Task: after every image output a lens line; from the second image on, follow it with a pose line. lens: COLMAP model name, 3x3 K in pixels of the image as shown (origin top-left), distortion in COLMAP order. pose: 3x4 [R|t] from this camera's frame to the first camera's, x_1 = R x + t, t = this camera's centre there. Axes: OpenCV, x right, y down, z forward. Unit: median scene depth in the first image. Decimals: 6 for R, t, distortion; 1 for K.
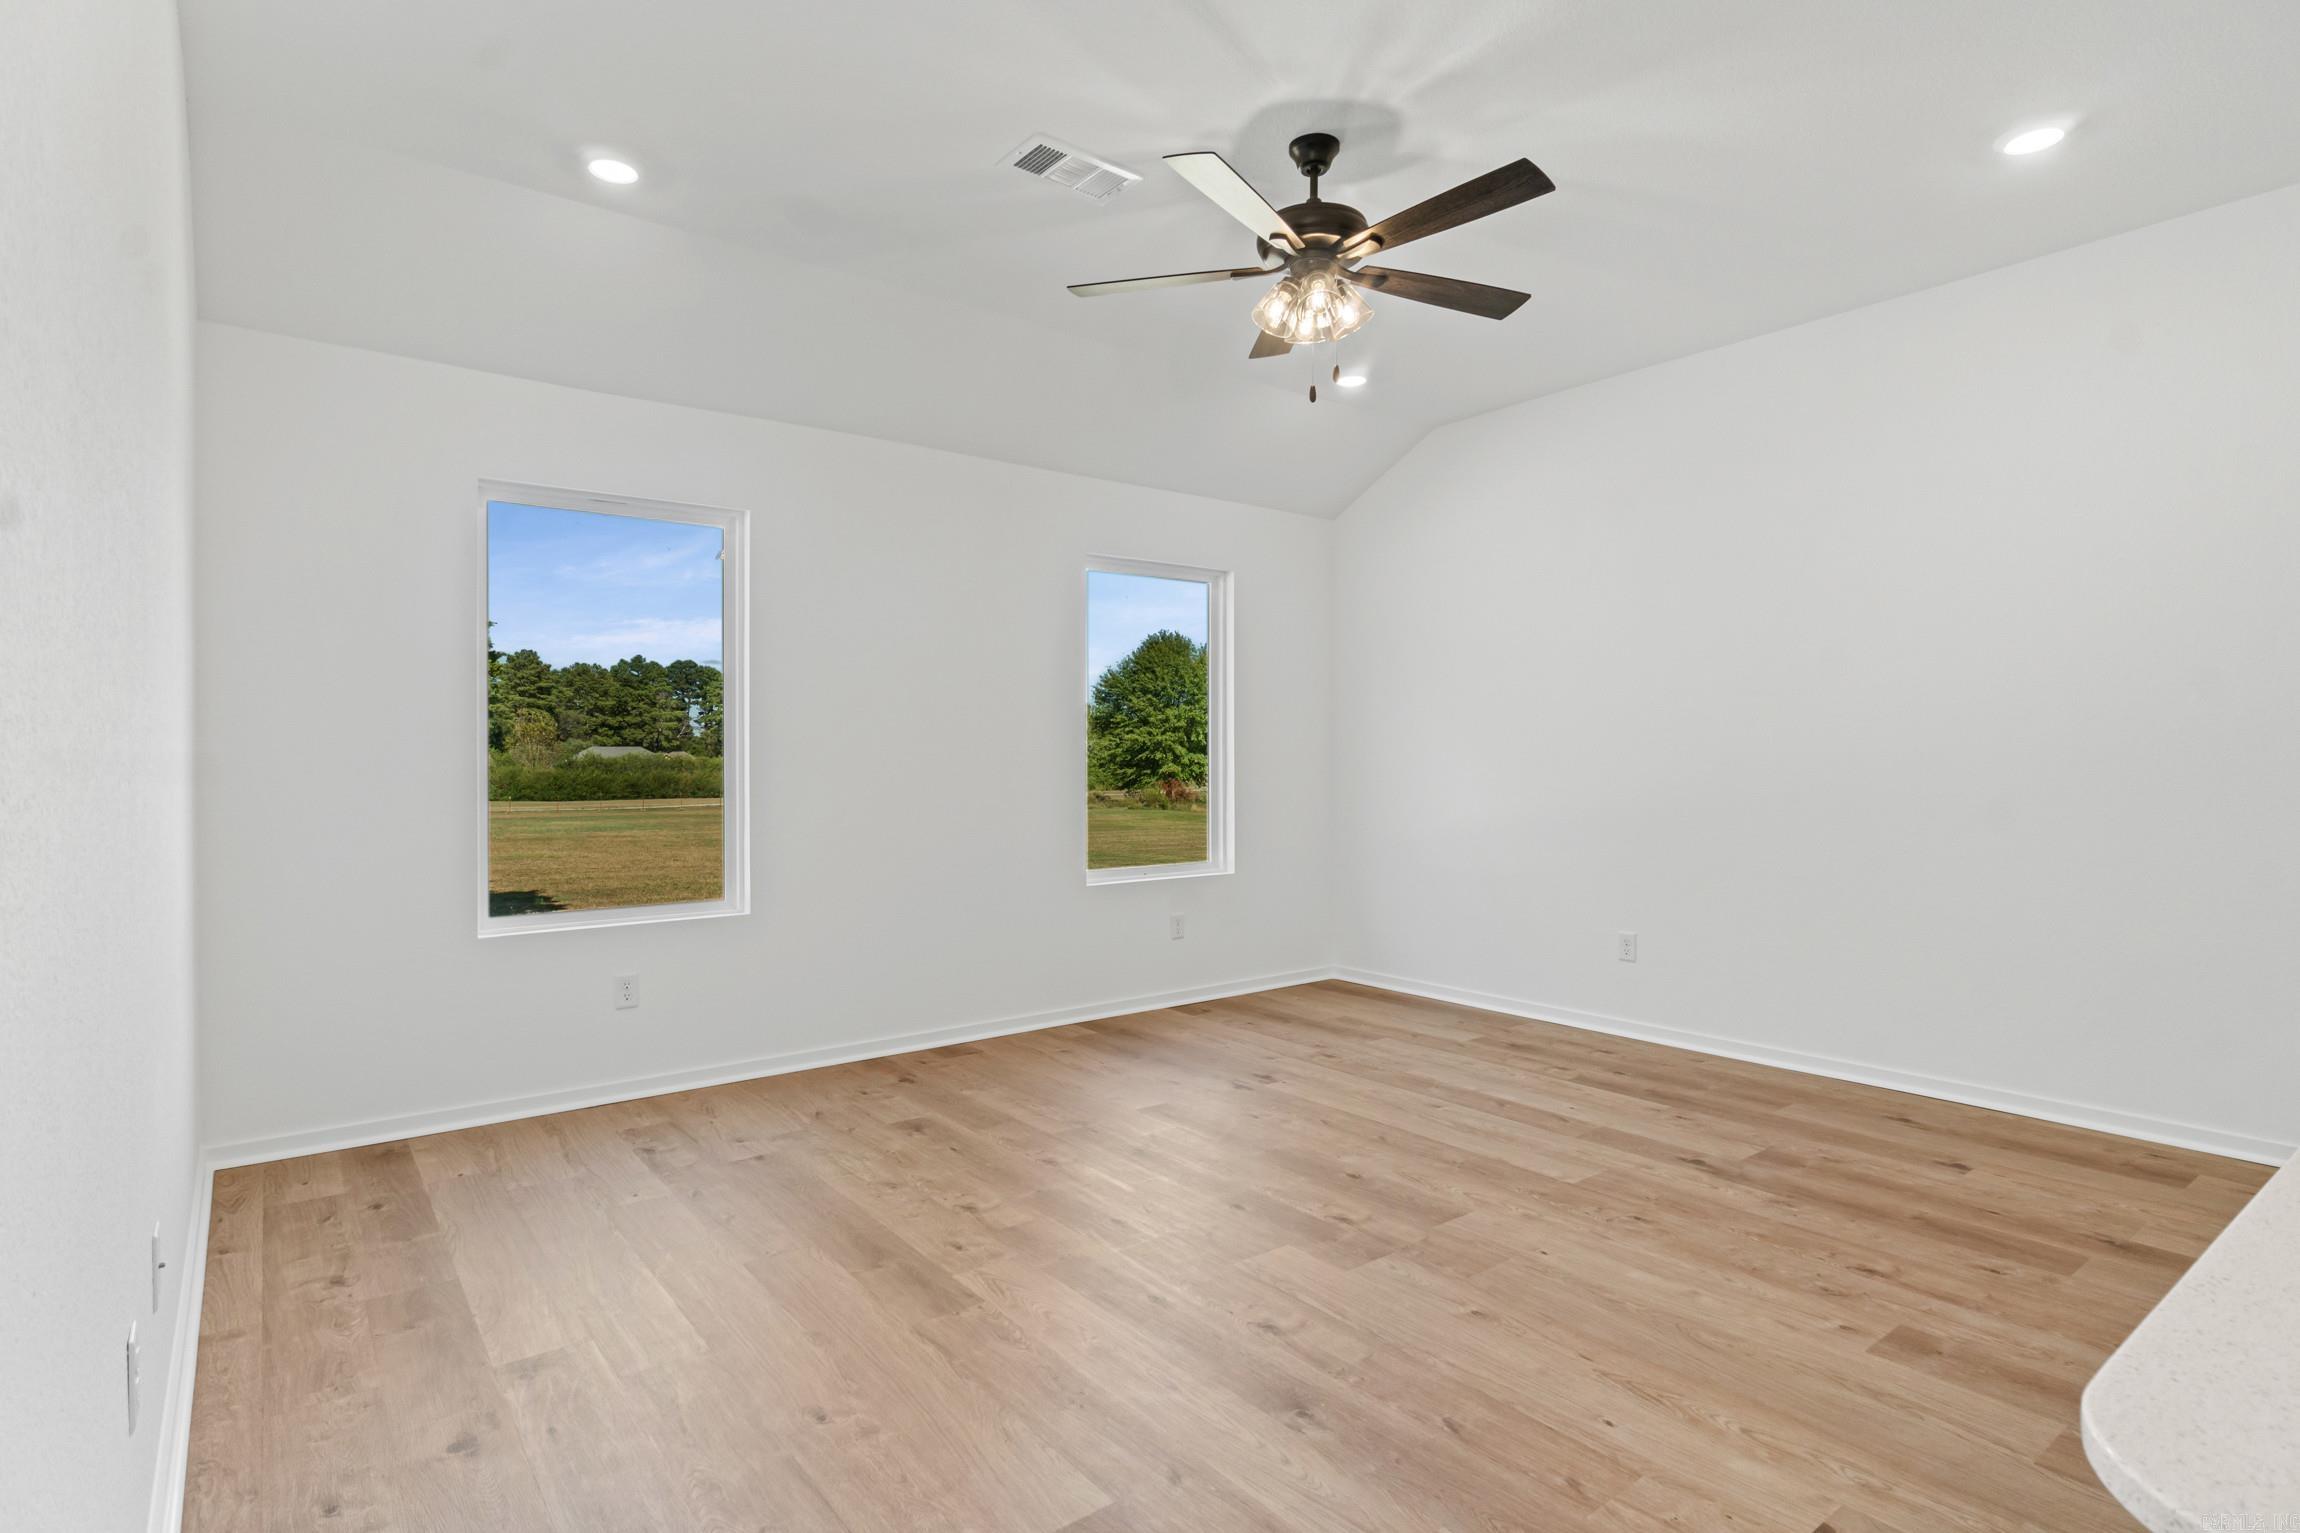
lens RADIAL K [[1159.1, 0, 1133.9], [0, 1159.1, 772.0], [0, 0, 1]] dist [-0.014588, 0.005566]
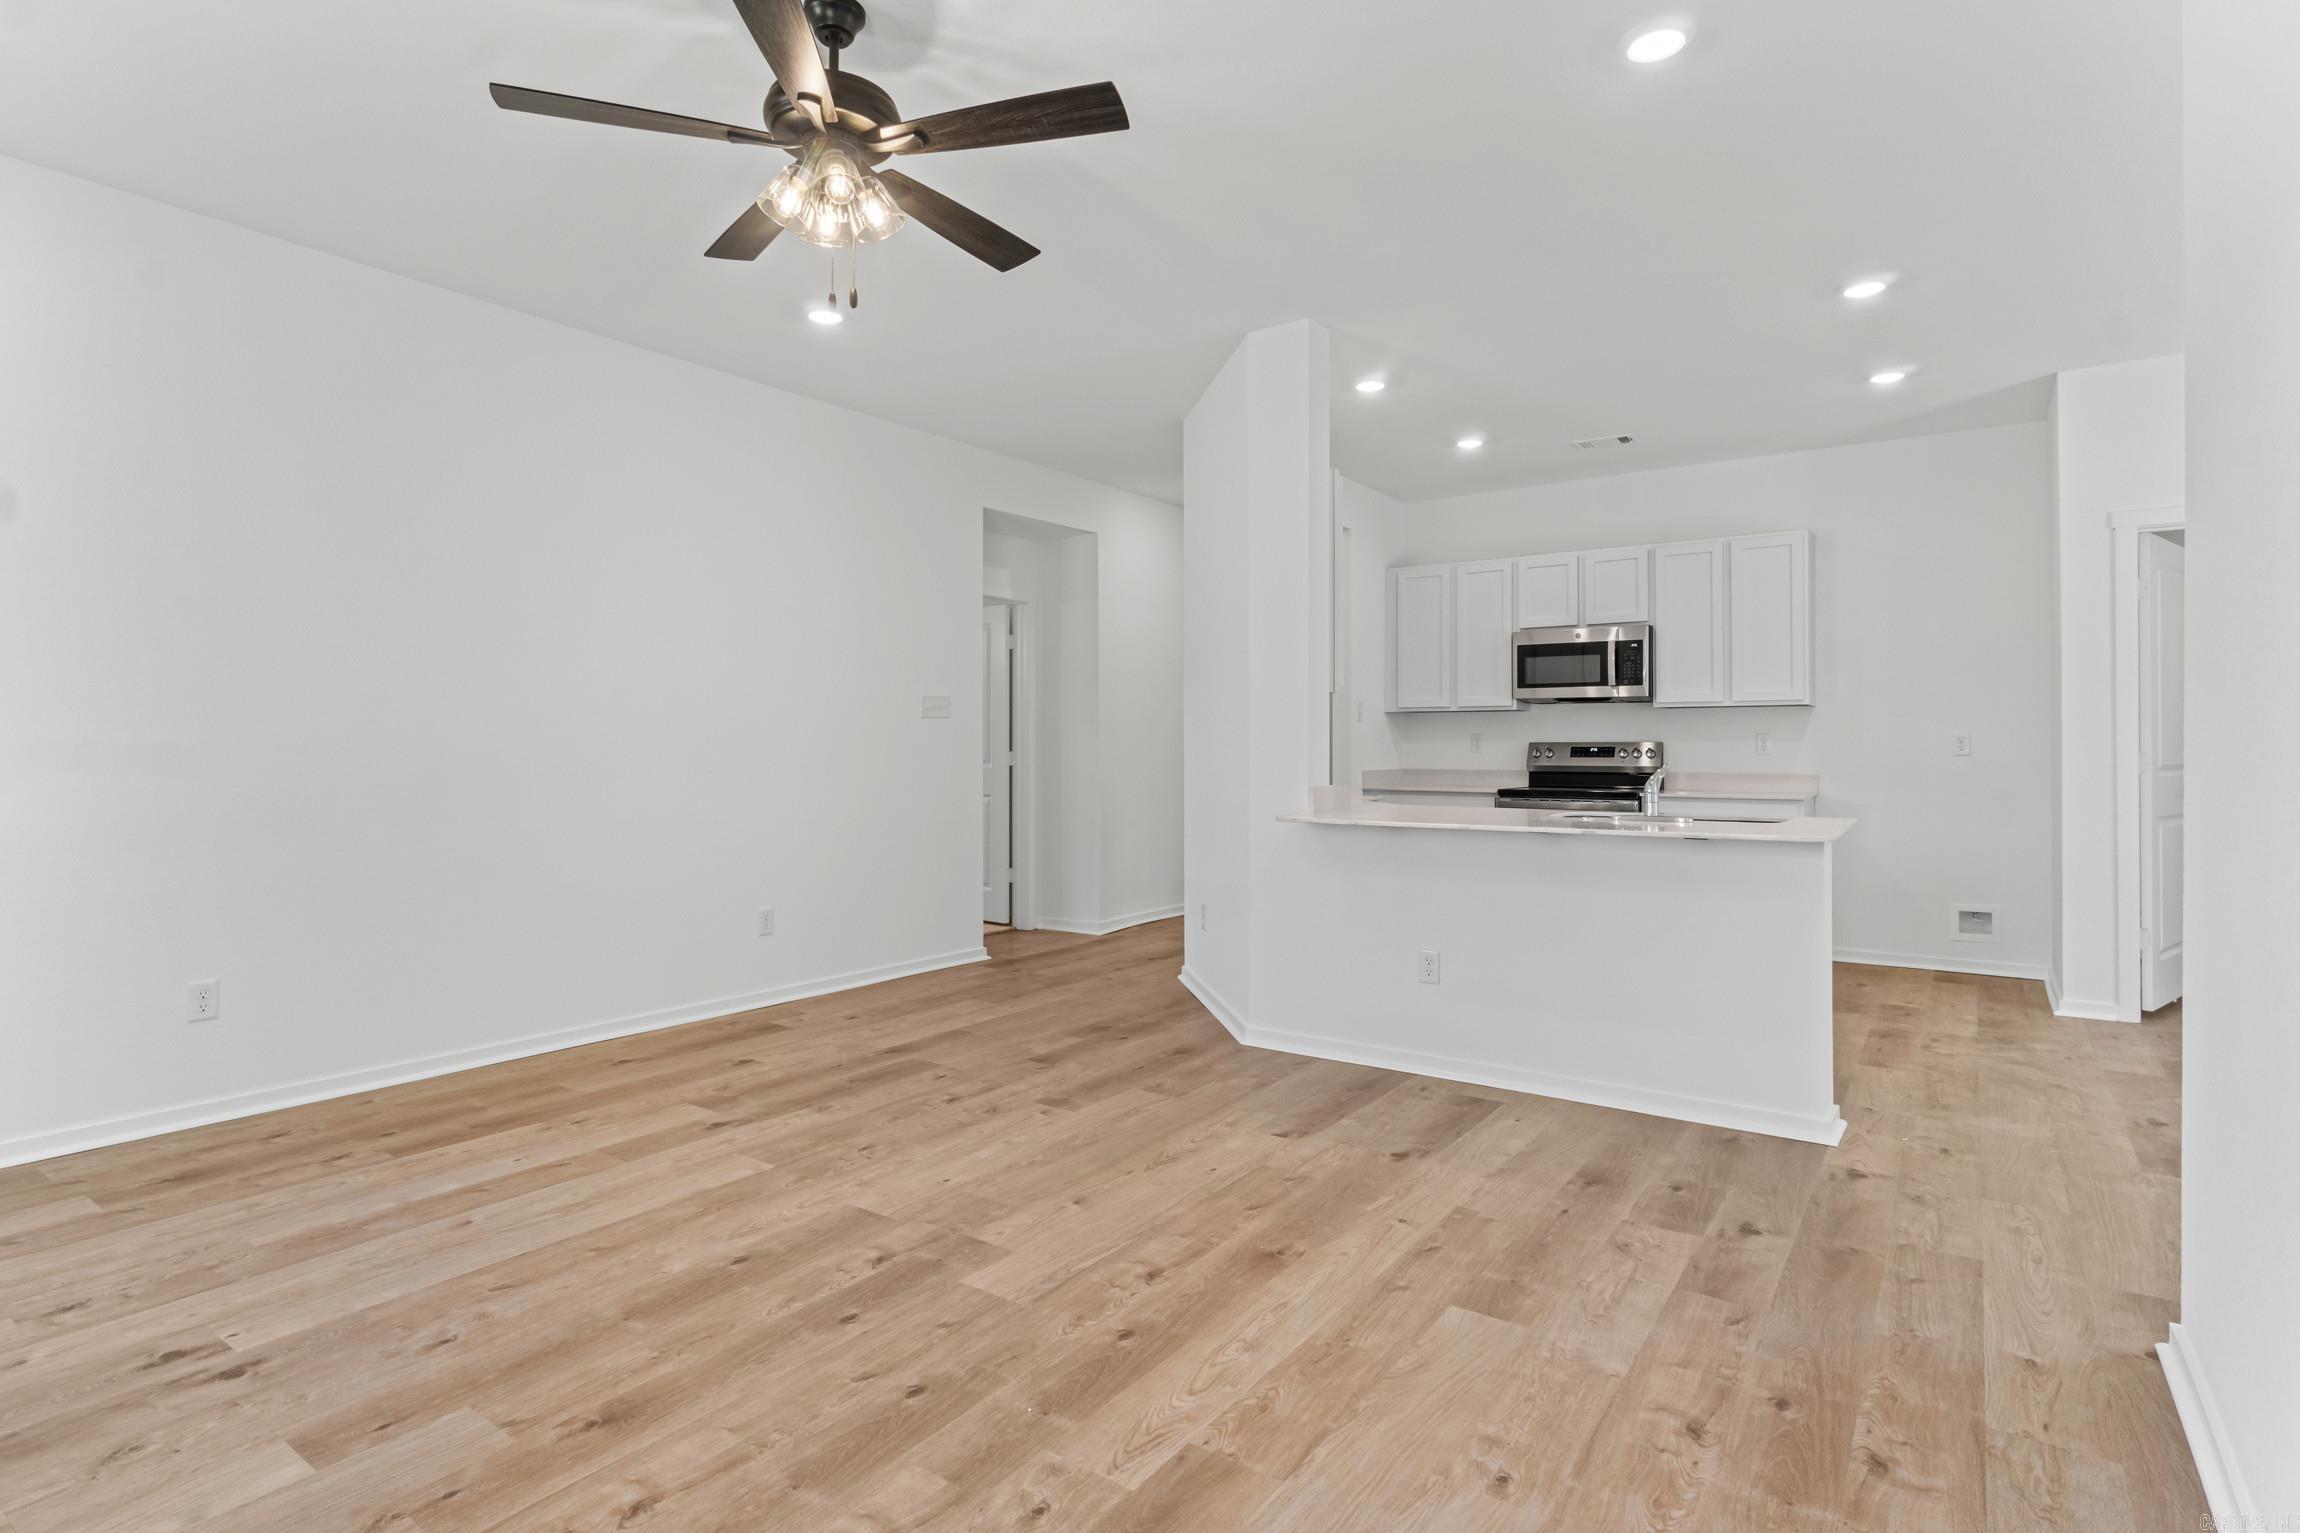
lens RADIAL K [[1159.1, 0, 1132.9], [0, 1159.1, 745.1], [0, 0, 1]] dist [-0.014588, 0.005566]
pose [[-0.289405, 0.005497, 0.957191, -0.640893], [0.010937, 0.999937, -0.002436, -0.004637], [-0.957144, 0.009764, -0.289447, 0.937566]]
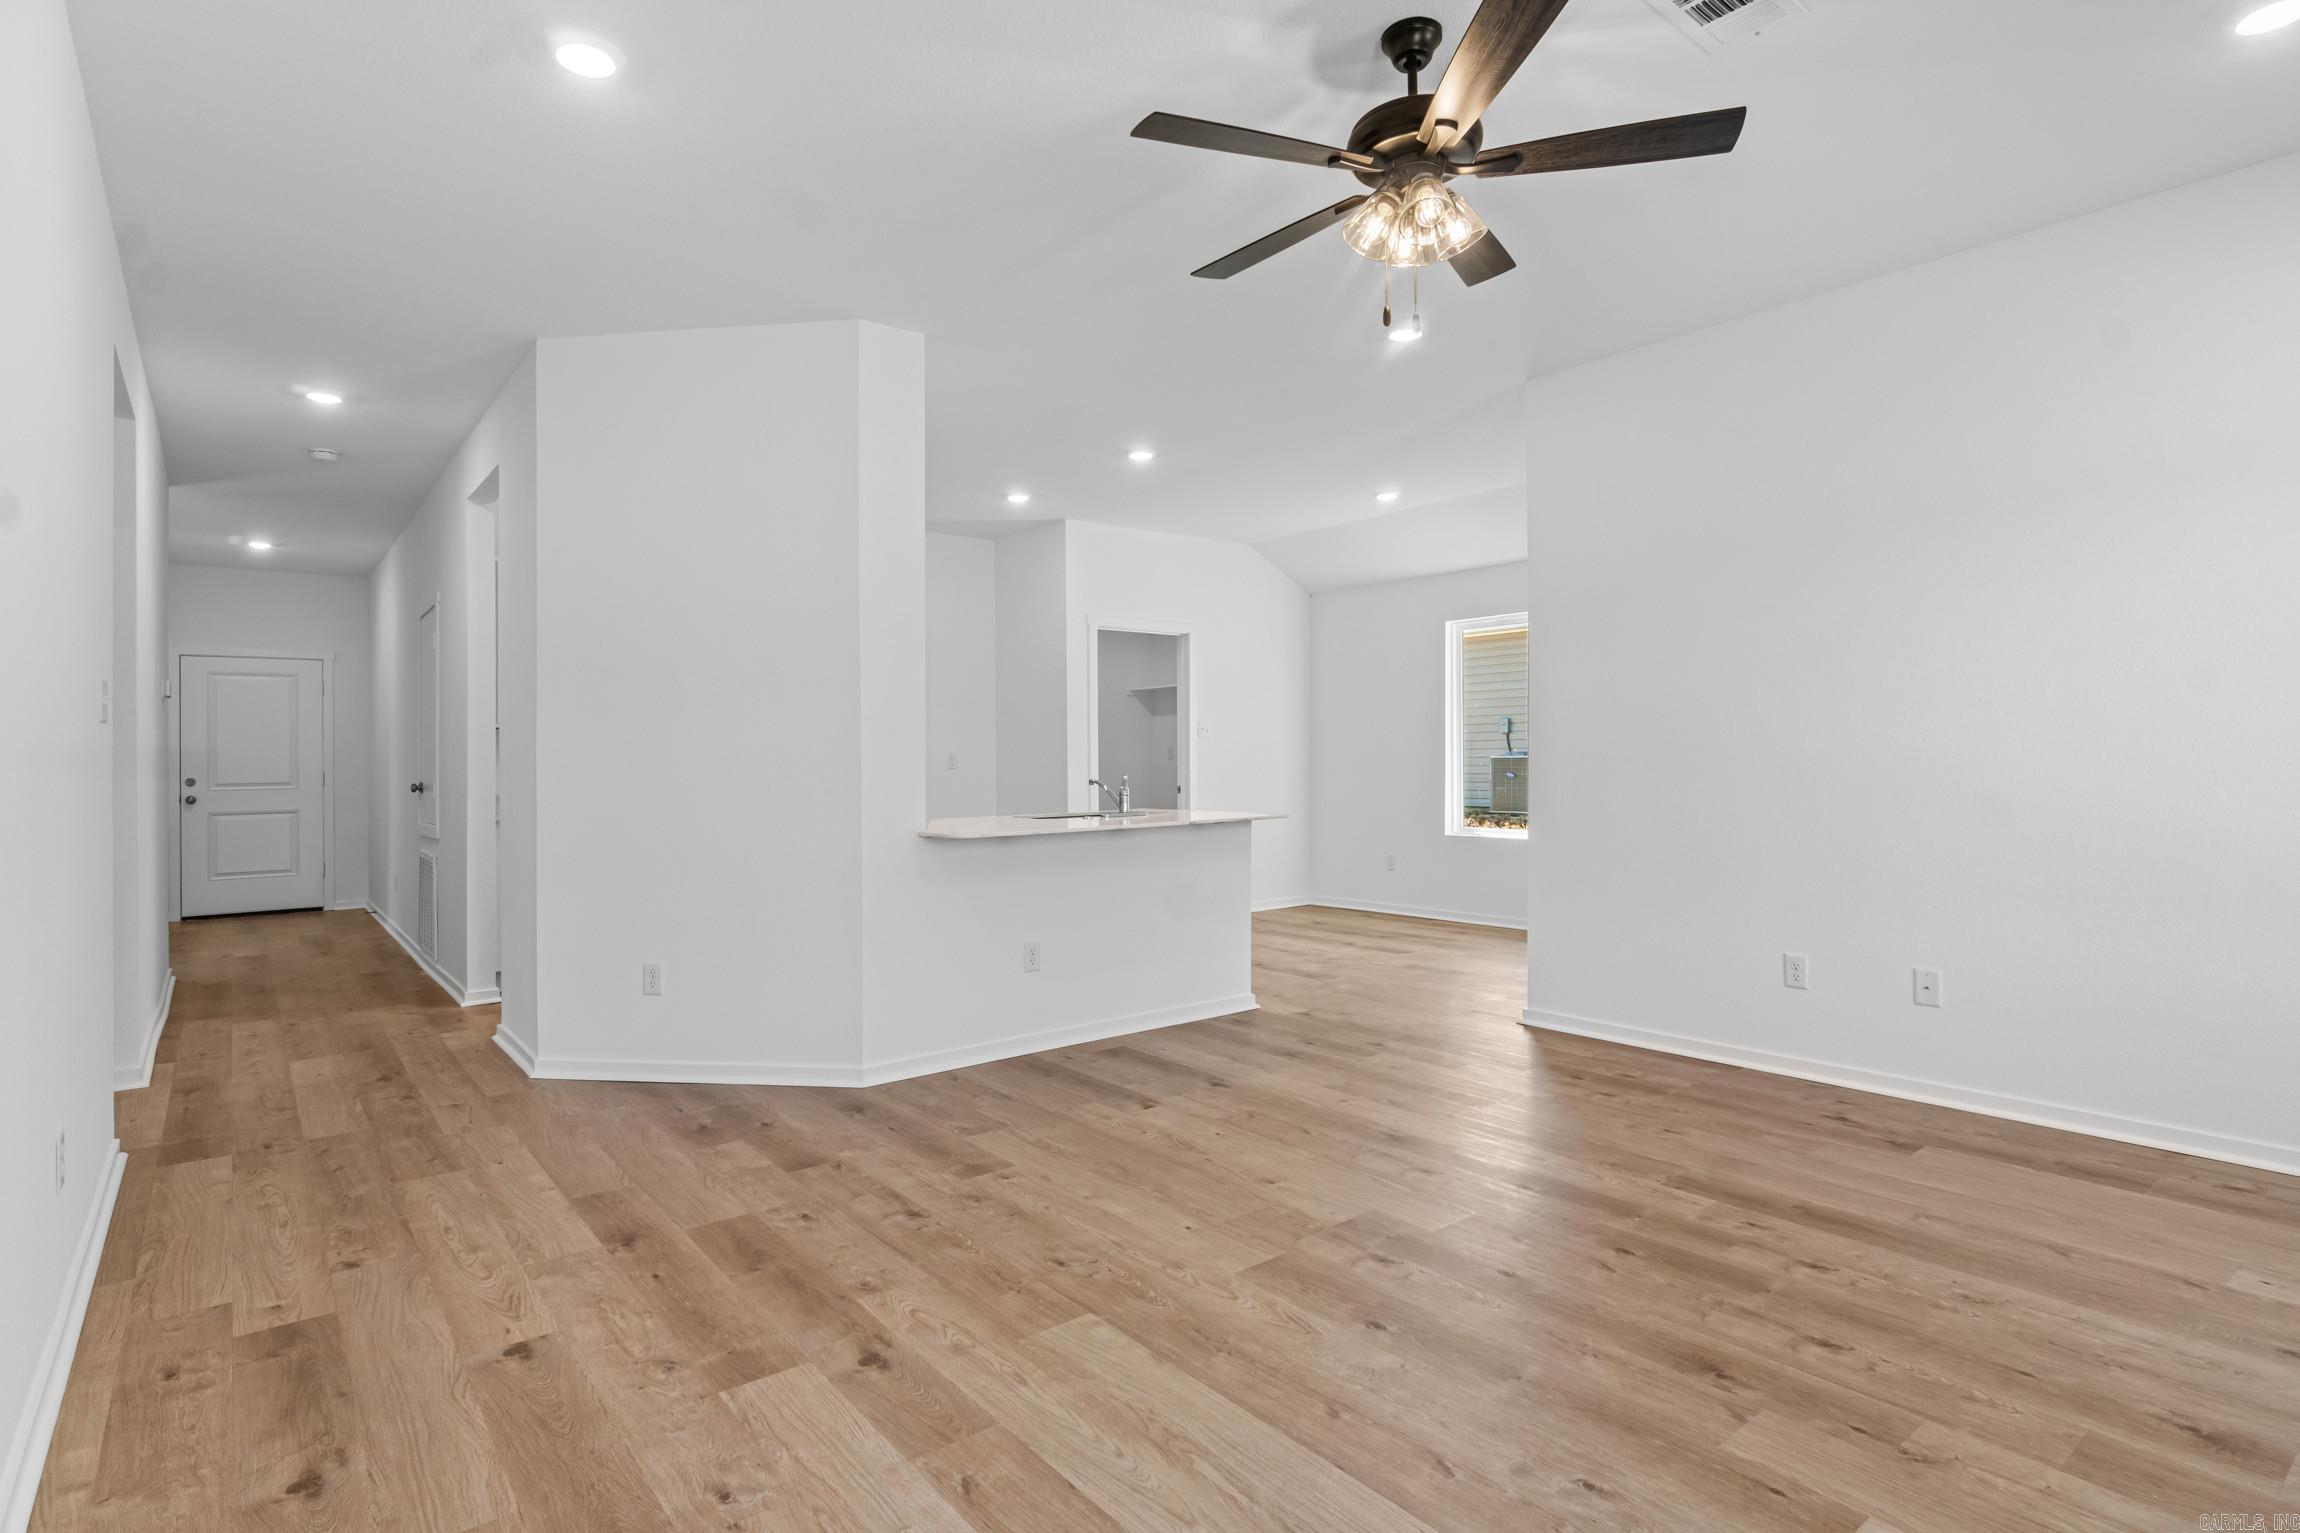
lens RADIAL K [[1159.1, 0, 1126.1], [0, 1159.1, 749.6], [0, 0, 1]] dist [-0.014588, 0.005566]
pose [[-0.999779, 0.018249, -0.010432, 0.338462], [0.018224, 0.999831, 0.002445, -0.019055], [0.010475, 0.002255, -0.999943, 1.675024]]
